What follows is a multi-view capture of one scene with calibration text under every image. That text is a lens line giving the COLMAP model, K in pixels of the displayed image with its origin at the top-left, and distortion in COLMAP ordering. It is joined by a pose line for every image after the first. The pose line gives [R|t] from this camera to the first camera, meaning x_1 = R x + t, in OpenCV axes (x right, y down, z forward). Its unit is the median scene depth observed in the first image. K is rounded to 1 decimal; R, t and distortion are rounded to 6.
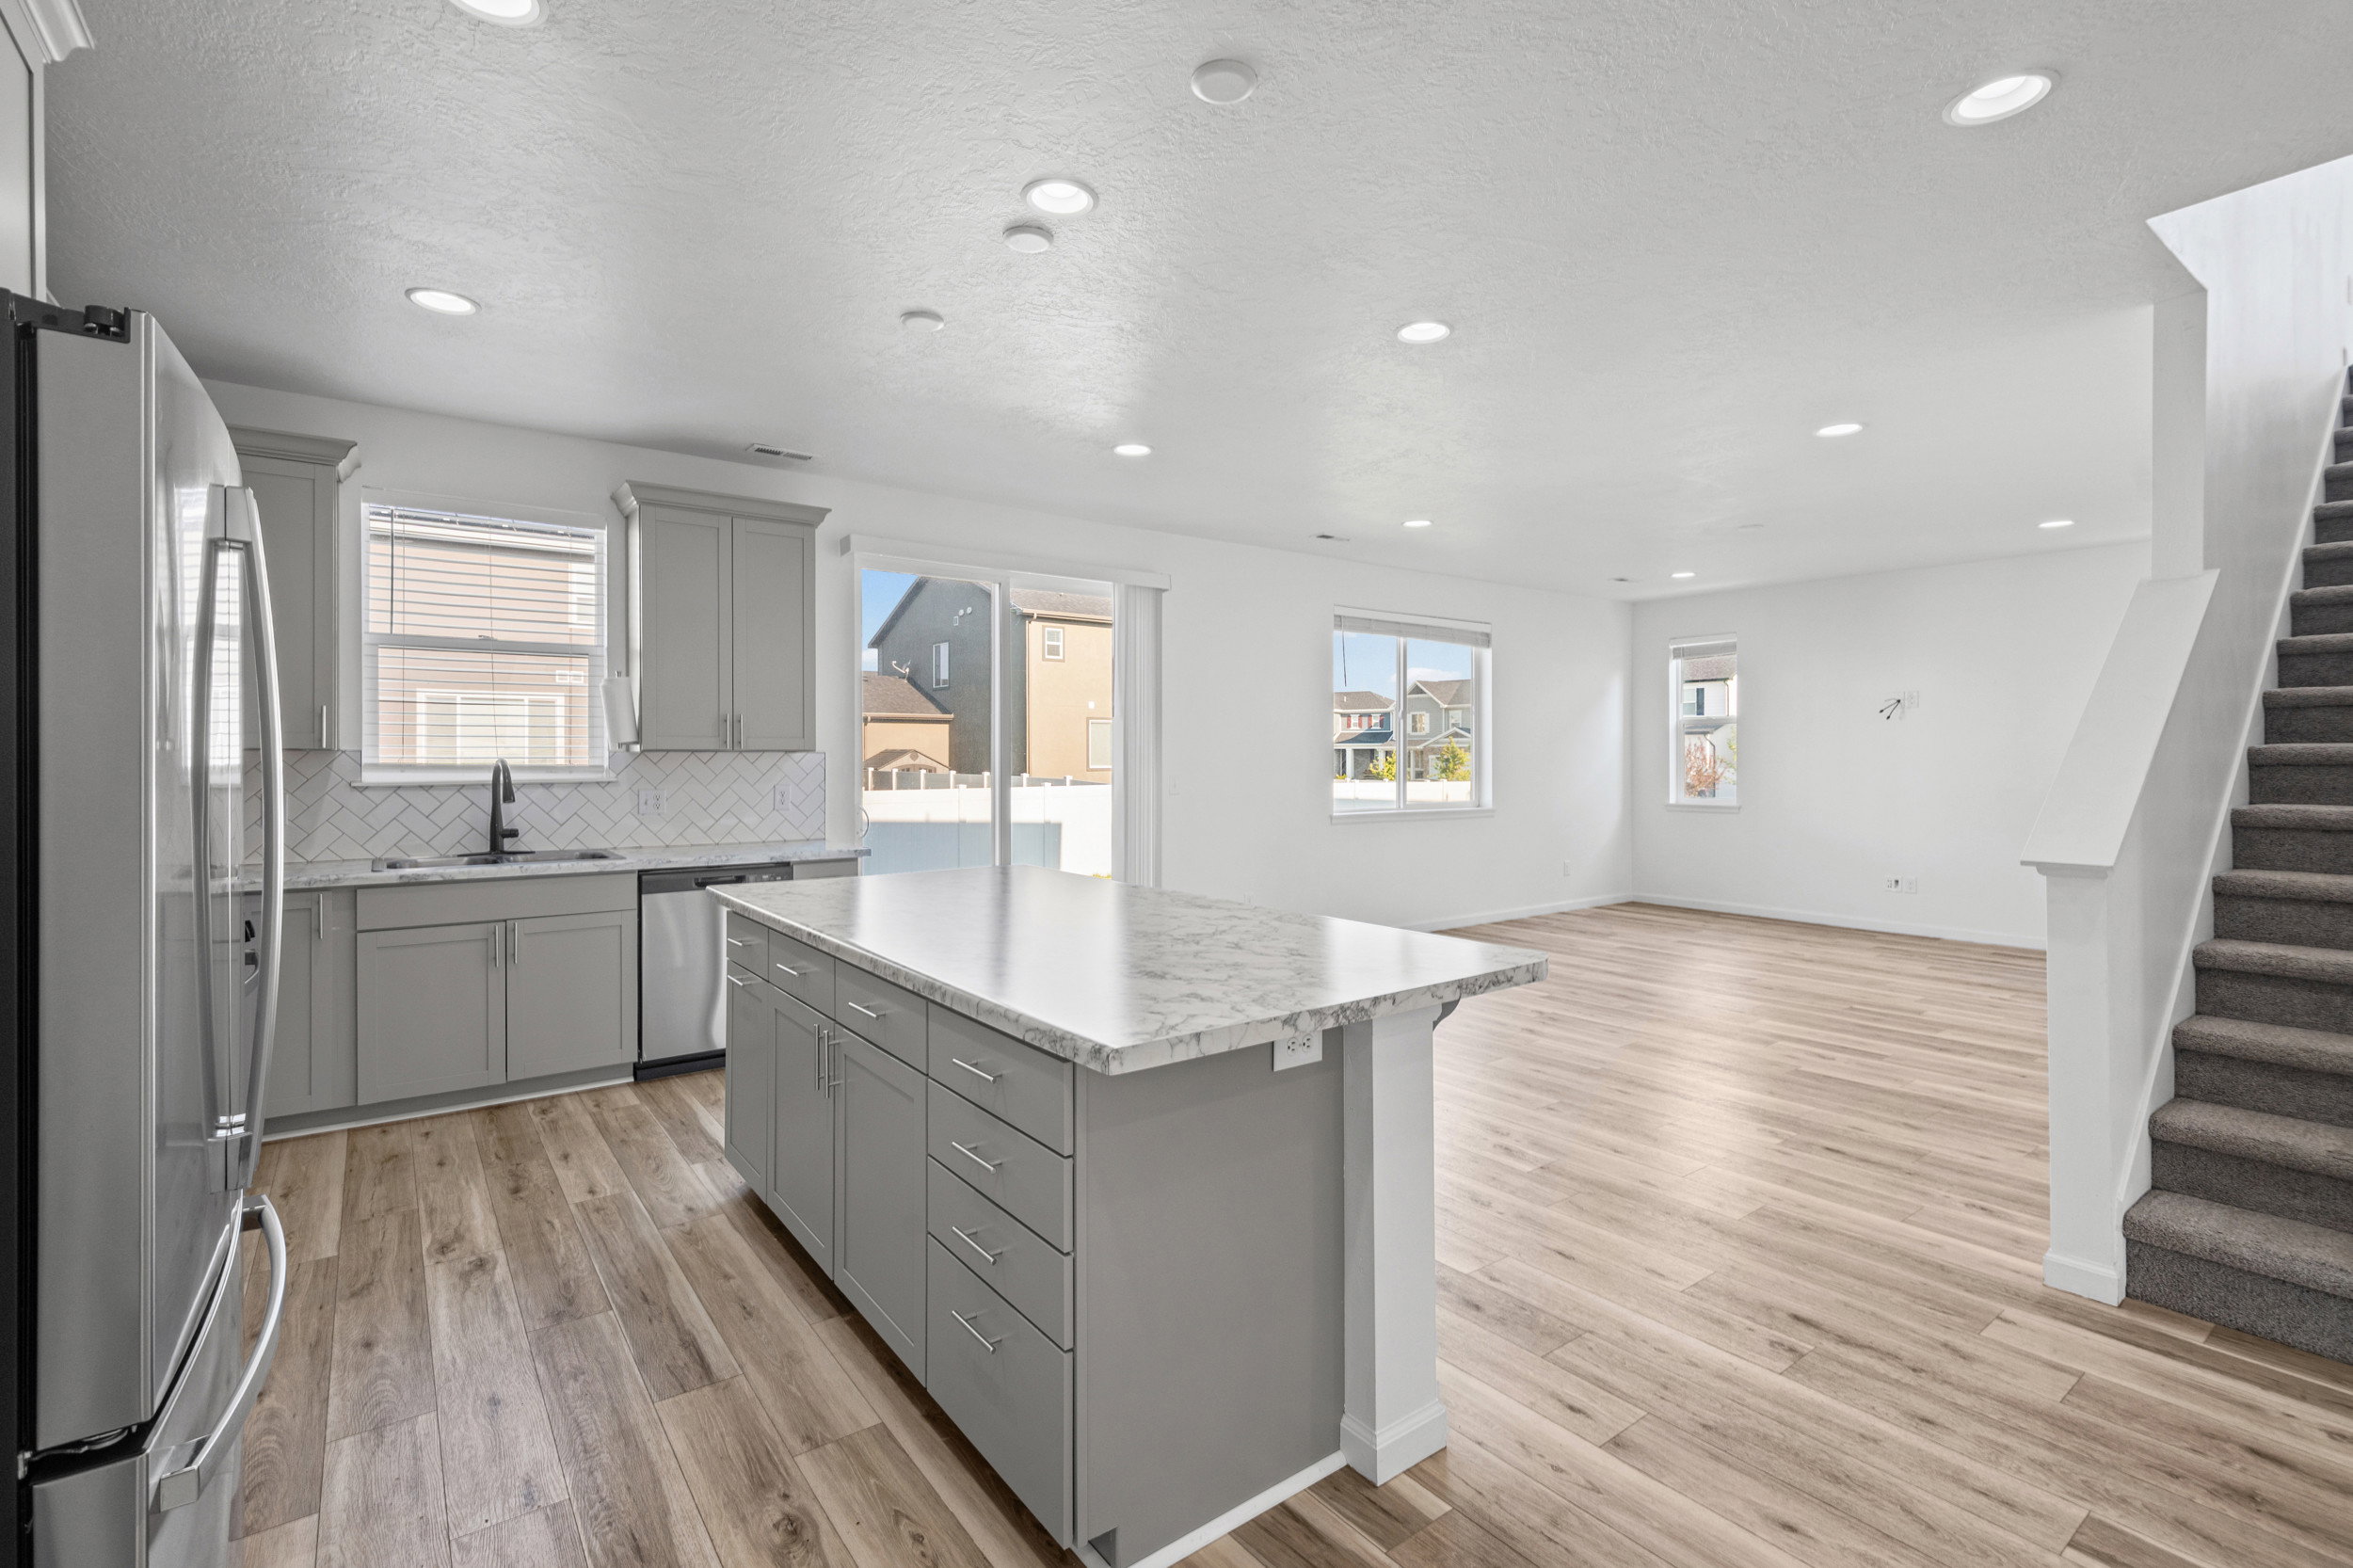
lens RADIAL K [[1060.5, 0, 1174.2], [0, 1060.5, 766.0], [0, 0, 1]] dist [-0.003115, 0.000655]
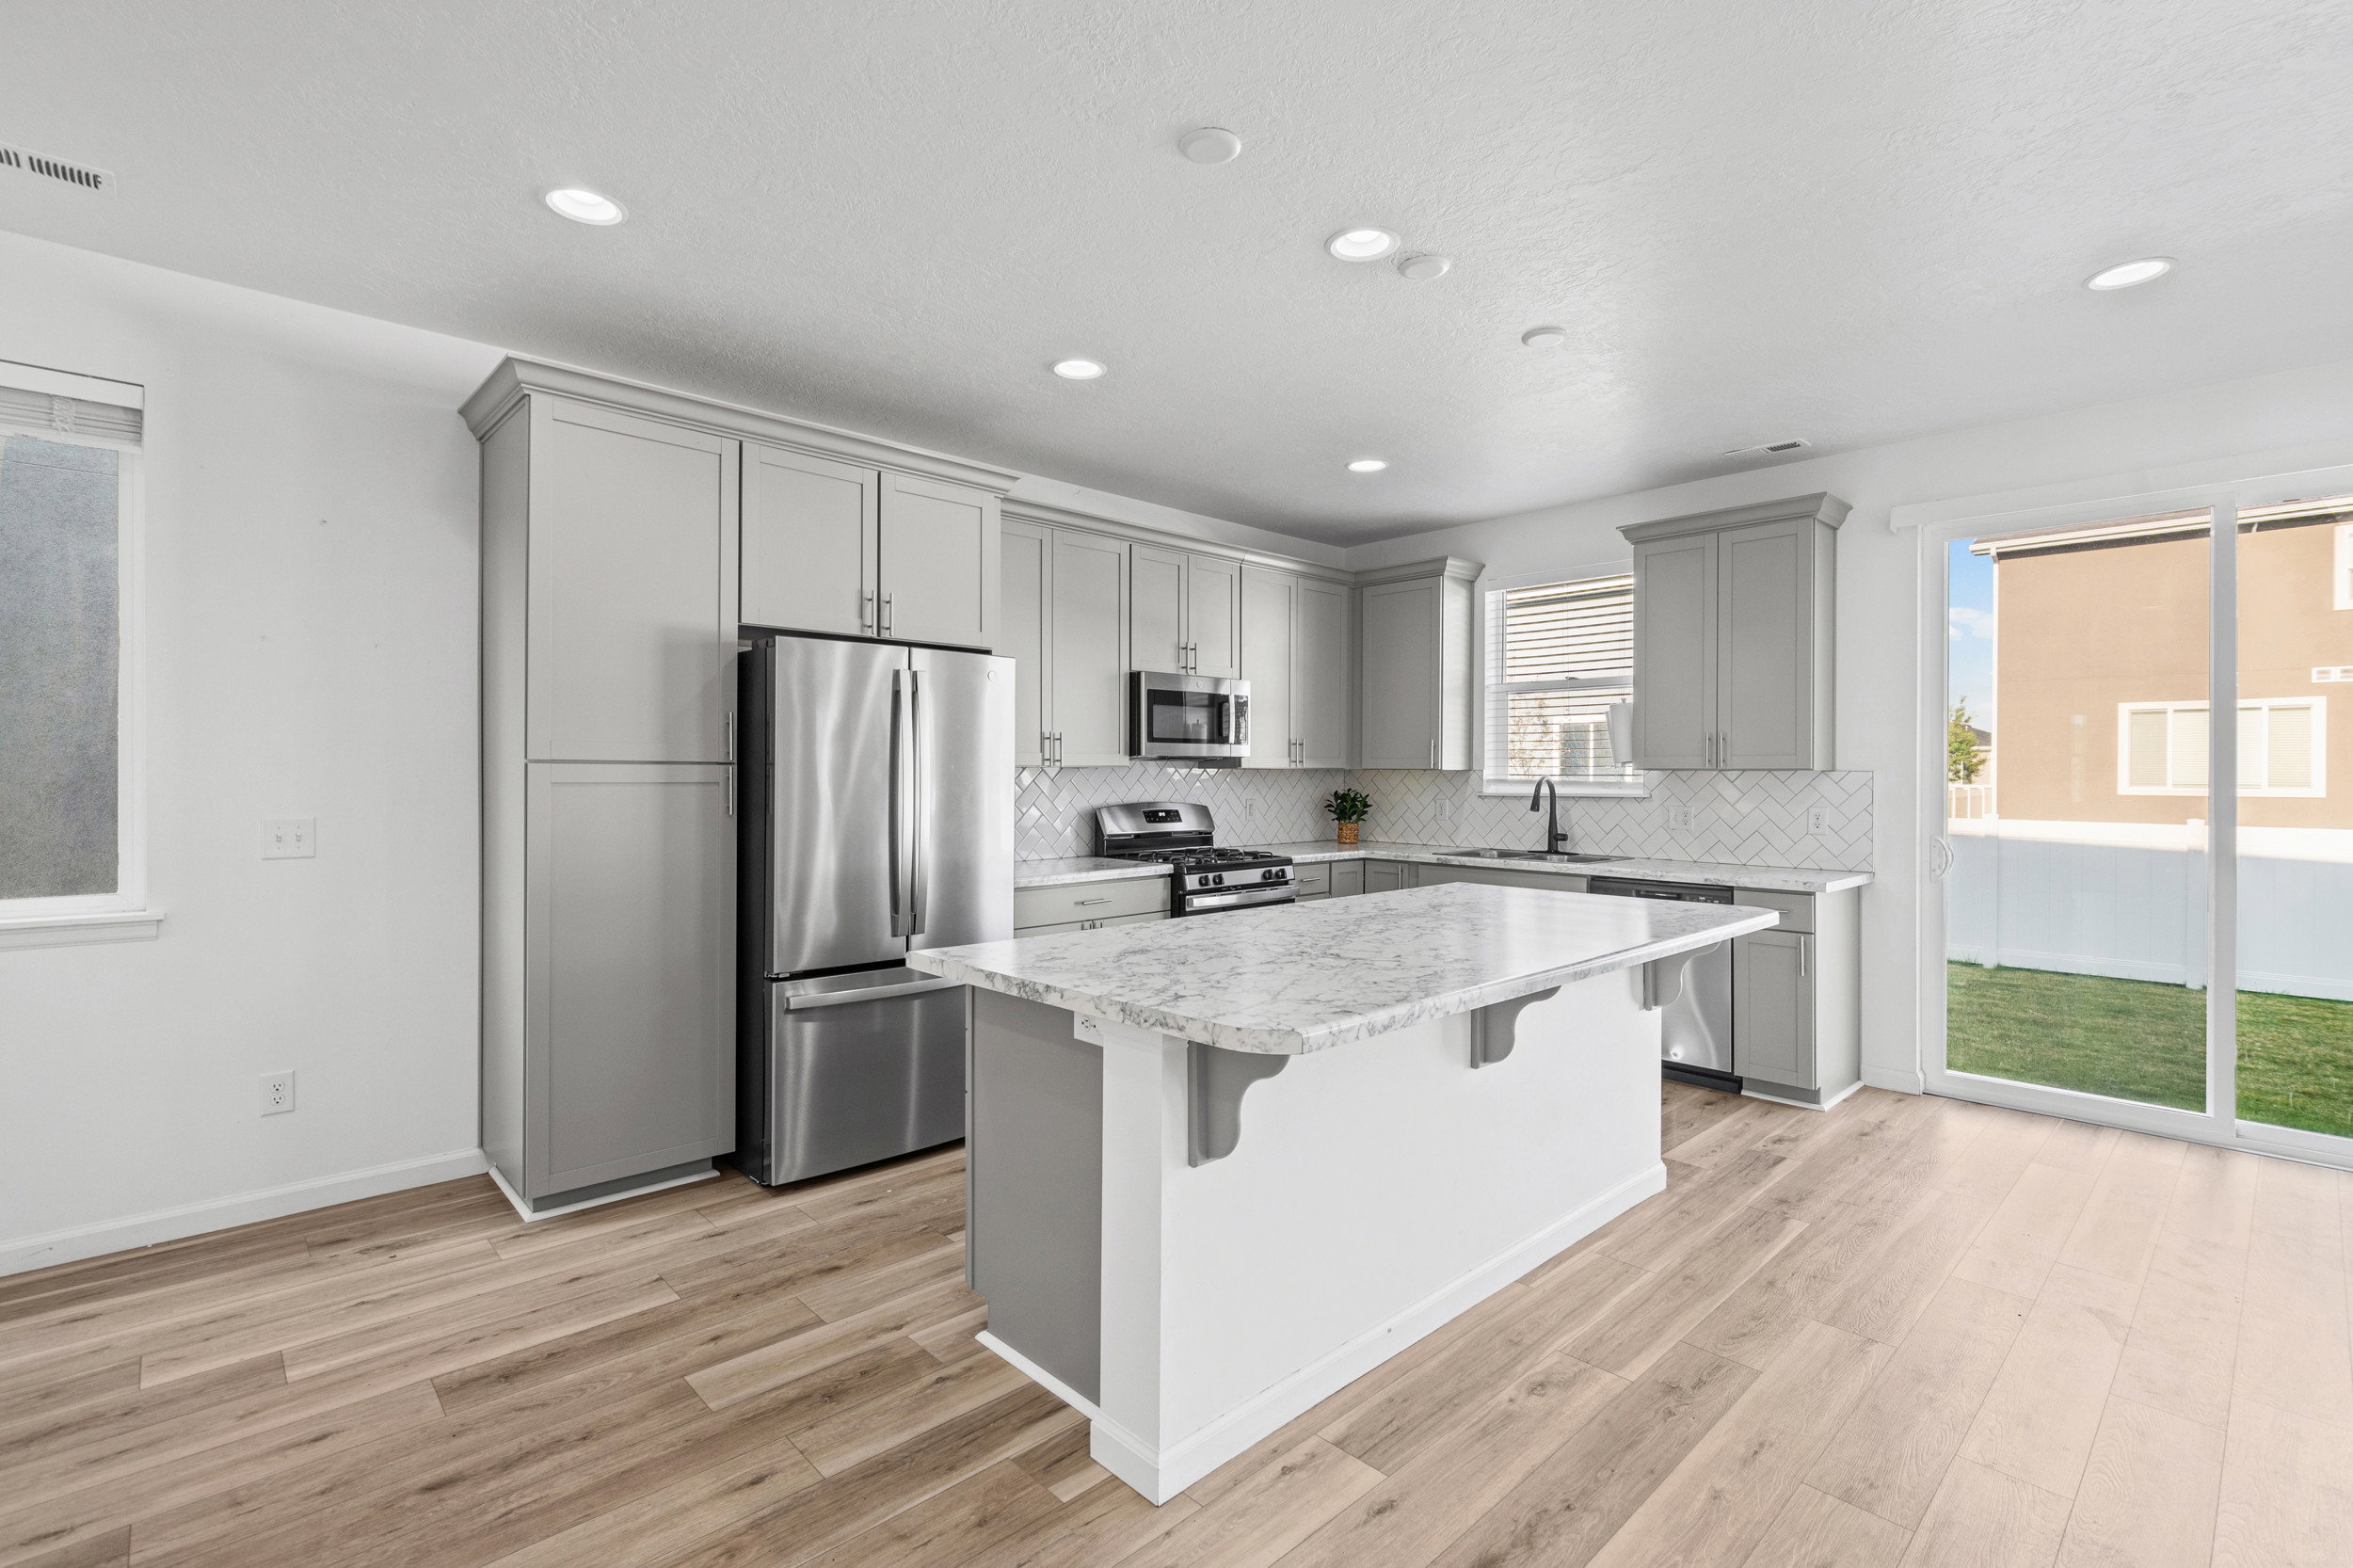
lens RADIAL K [[1060.5, 0, 1163.9], [0, 1060.5, 779.1], [0, 0, 1]] dist [-0.003115, 0.000655]
pose [[0.105305, 0.004518, -0.994430, 0.467481], [-0.012104, 0.999921, 0.003261, -0.001799], [0.994366, 0.011694, 0.105352, 0.355029]]
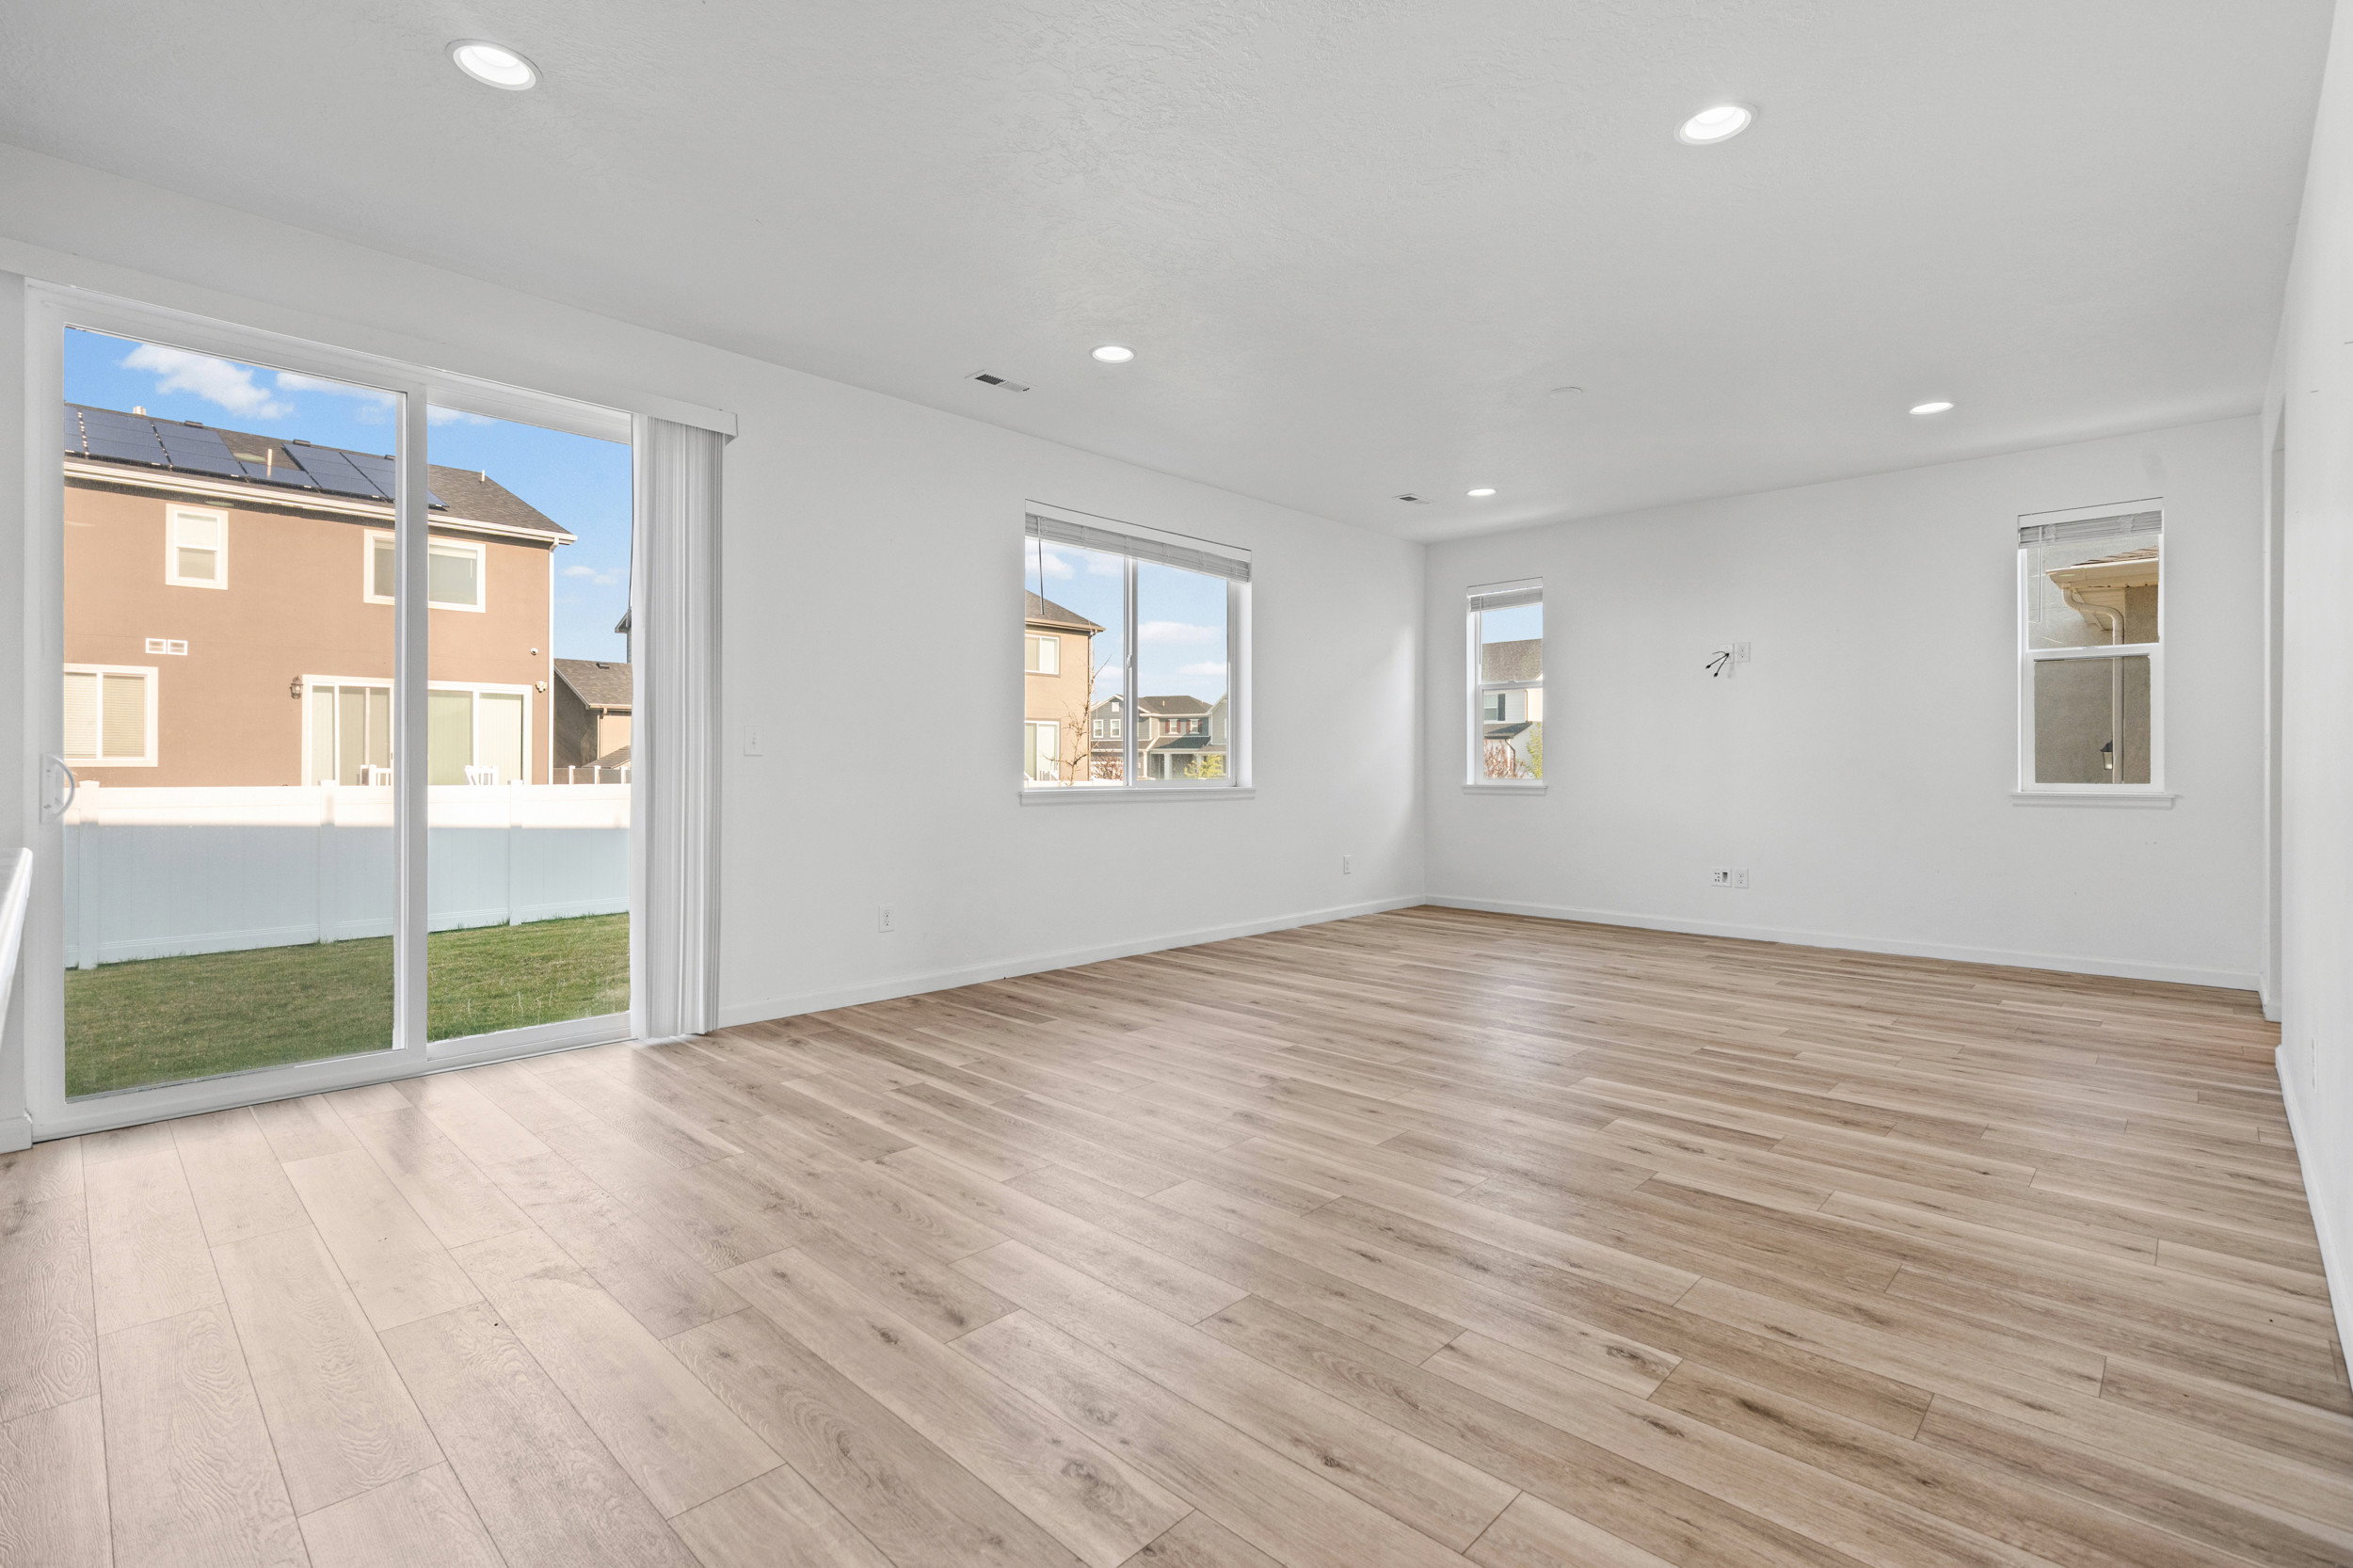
lens RADIAL K [[1060.5, 0, 1199.2], [0, 1060.5, 769.1], [0, 0, 1]] dist [-0.003115, 0.000655]
pose [[0.983273, 0.003085, 0.182111, 0.193513], [-0.001911, 0.999976, -0.006621, 0.049893], [-0.182127, 0.006162, 0.983256, 0.390783]]
